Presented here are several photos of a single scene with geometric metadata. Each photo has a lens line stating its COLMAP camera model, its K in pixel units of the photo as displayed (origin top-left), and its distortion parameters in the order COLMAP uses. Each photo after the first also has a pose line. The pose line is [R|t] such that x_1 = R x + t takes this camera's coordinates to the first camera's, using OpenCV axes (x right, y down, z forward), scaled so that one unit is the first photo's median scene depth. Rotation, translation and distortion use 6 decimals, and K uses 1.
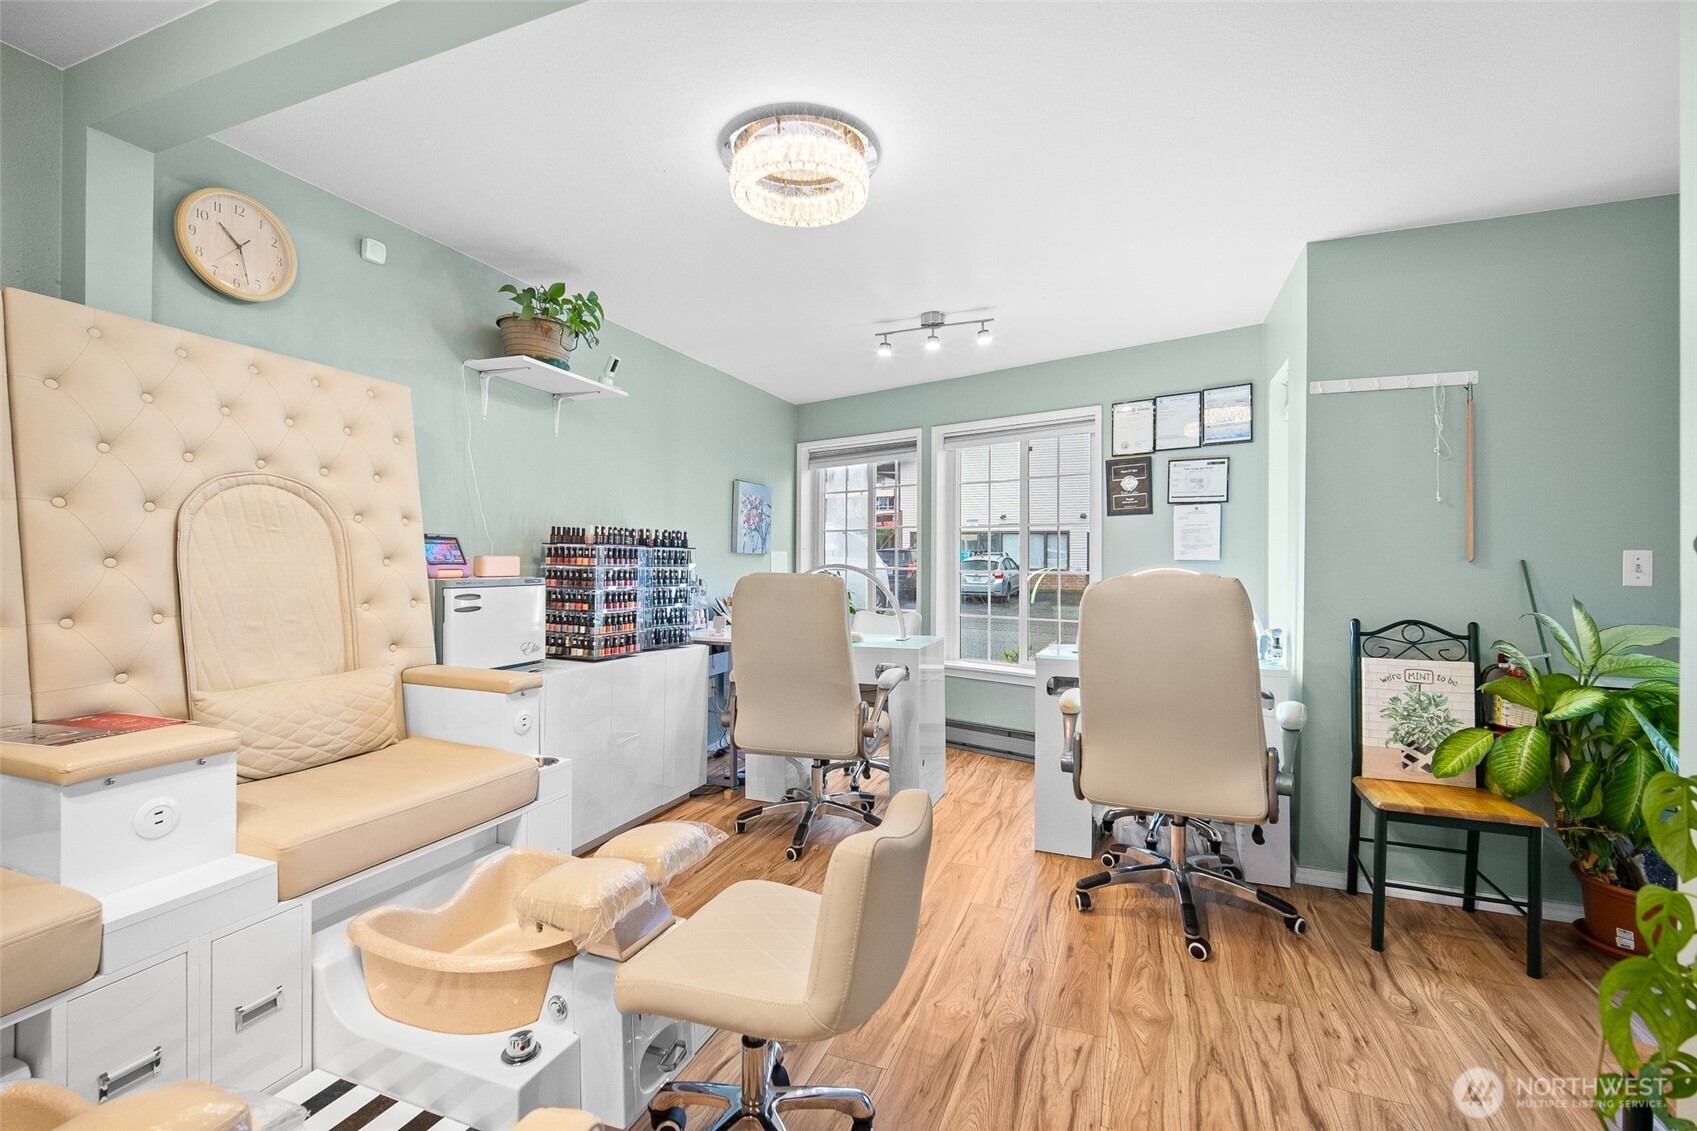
lens RADIAL K [[750.4, 0, 836.6], [0, 750.4, 561.0], [0, 0, 1]] dist [-0.010734, 0.003177]
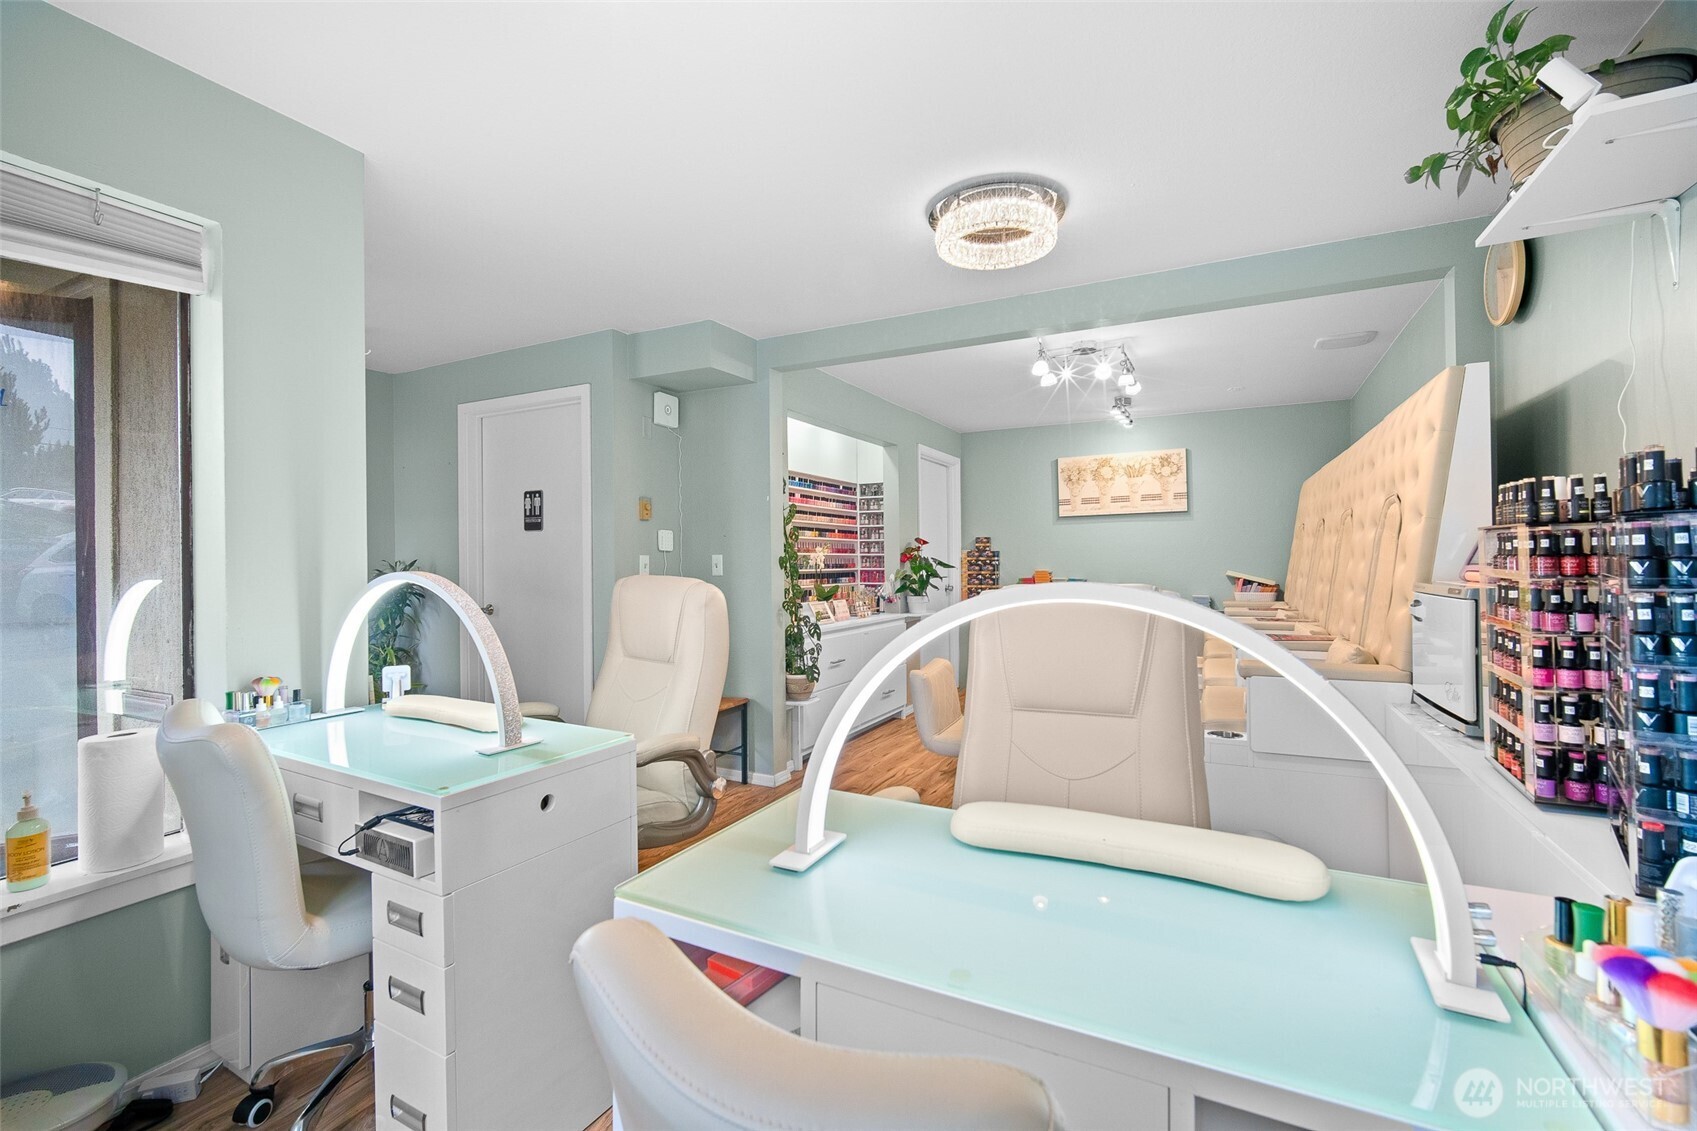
lens RADIAL K [[750.4, 0, 848.5], [0, 750.4, 560.2], [0, 0, 1]] dist [-0.010734, 0.003177]
pose [[-0.995707, 0.004051, 0.092469, 0.121427], [0.004668, 0.999968, 0.006461, -0.015129], [-0.092440, 0.006865, -0.995695, 2.056845]]
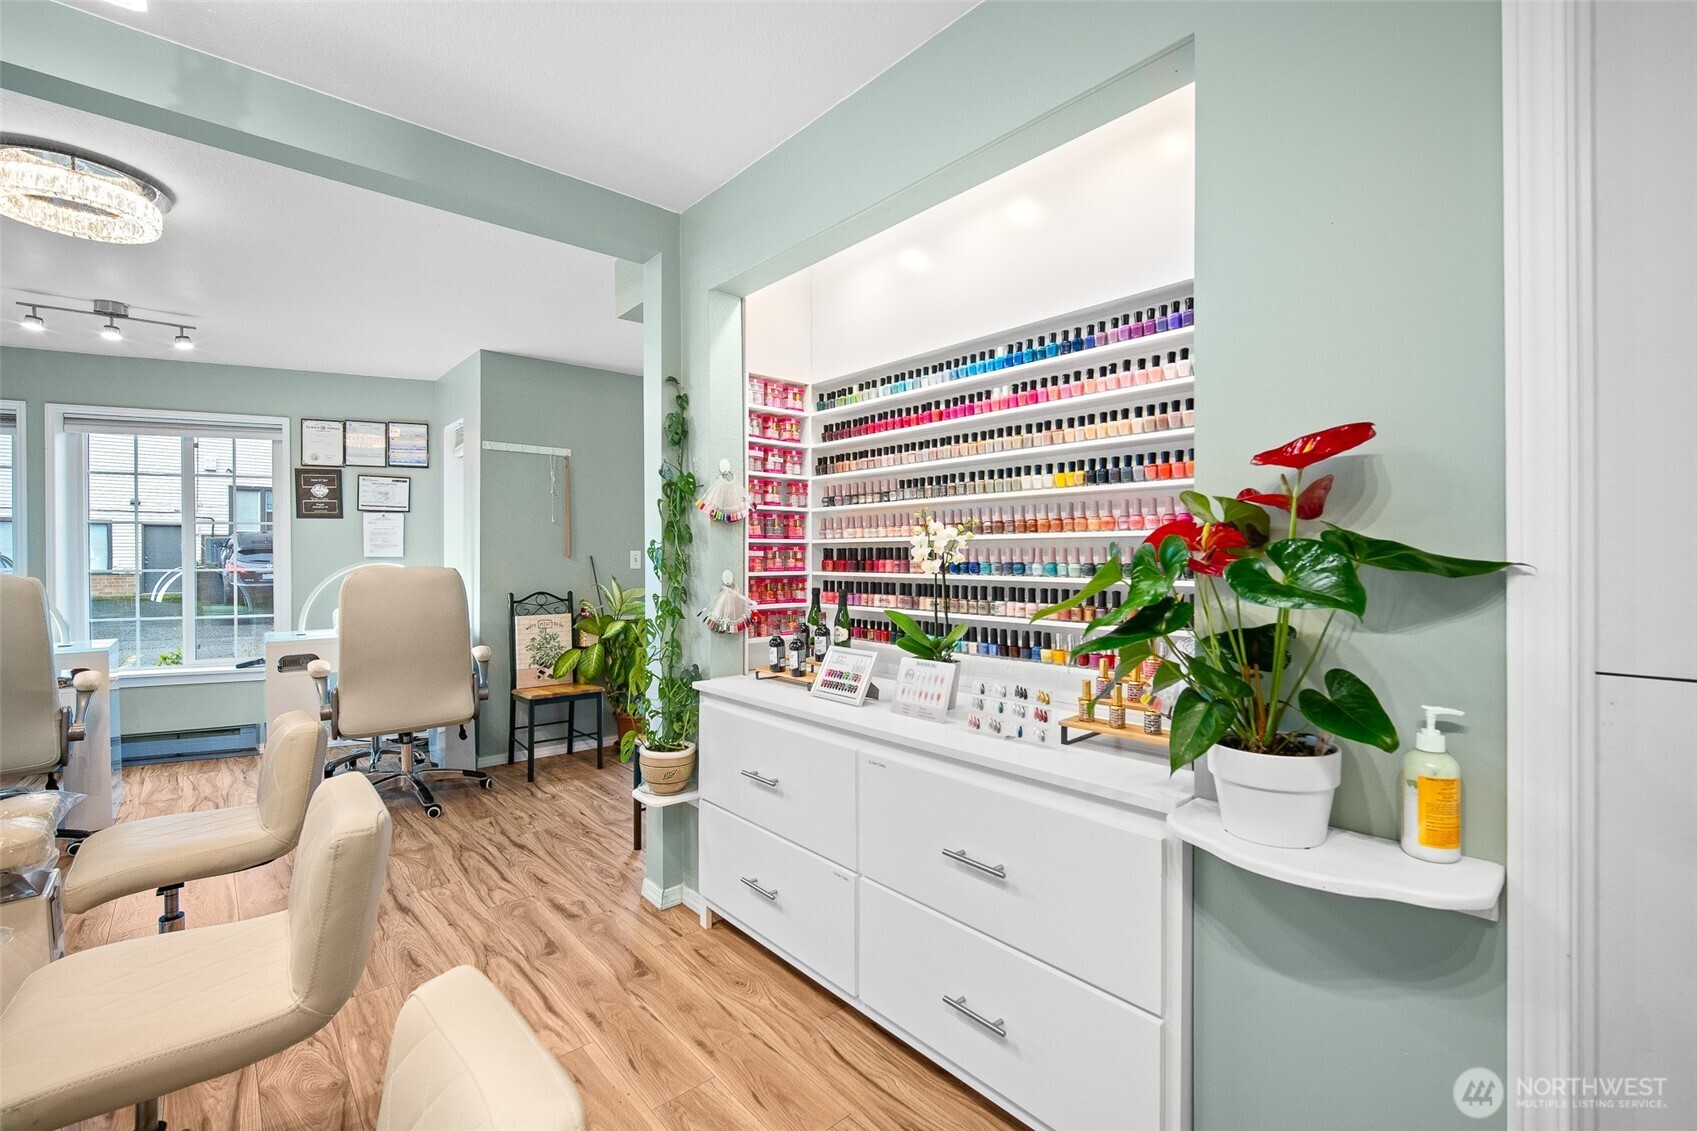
lens RADIAL K [[750.4, 0, 849.3], [0, 750.4, 557.5], [0, 0, 1]] dist [-0.010734, 0.003177]
pose [[0.452768, -0.006832, 0.891602, -0.404352], [0.006807, 0.999968, 0.004206, -0.000459], [-0.891602, 0.004165, 0.452800, -0.373252]]
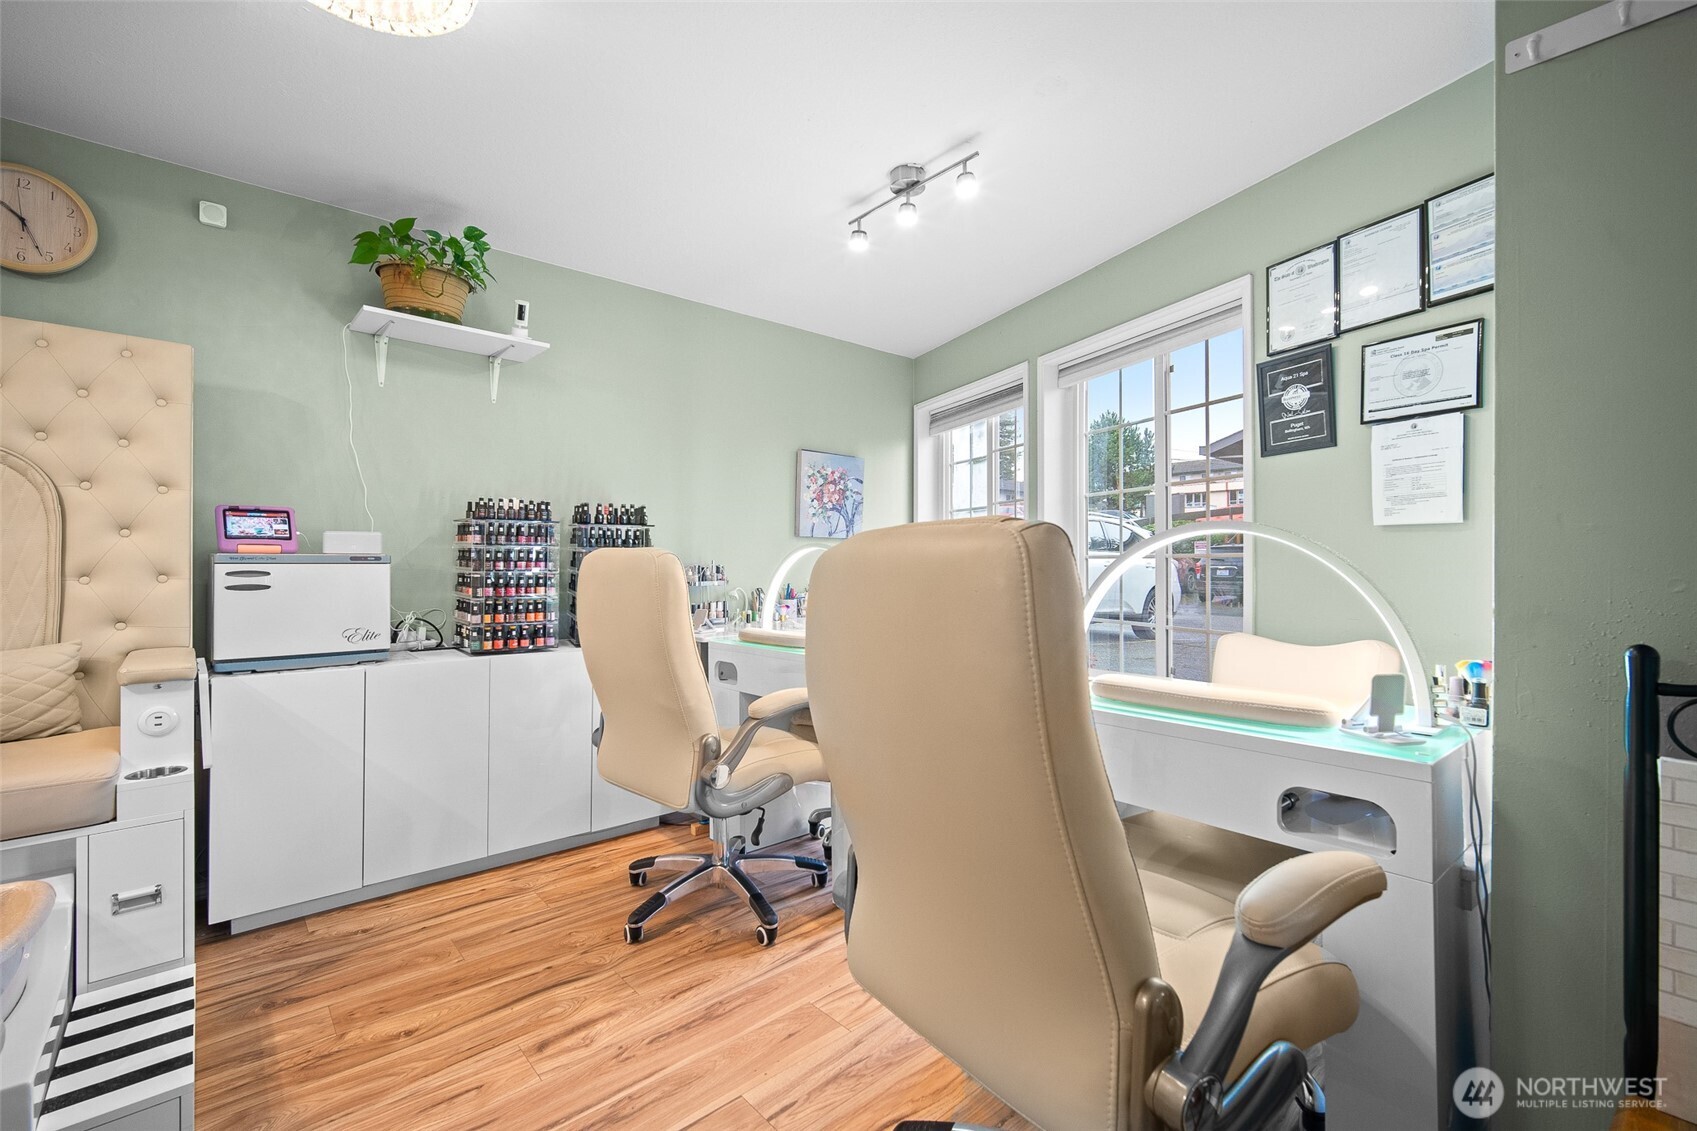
lens RADIAL K [[750.4, 0, 813.0], [0, 750.4, 556.4], [0, 0, 1]] dist [-0.010734, 0.003177]
pose [[0.891270, -0.006593, -0.453425, 0.489739], [0.003082, 0.999959, -0.008482, 0.035271], [0.453462, 0.006162, 0.891254, 0.487351]]
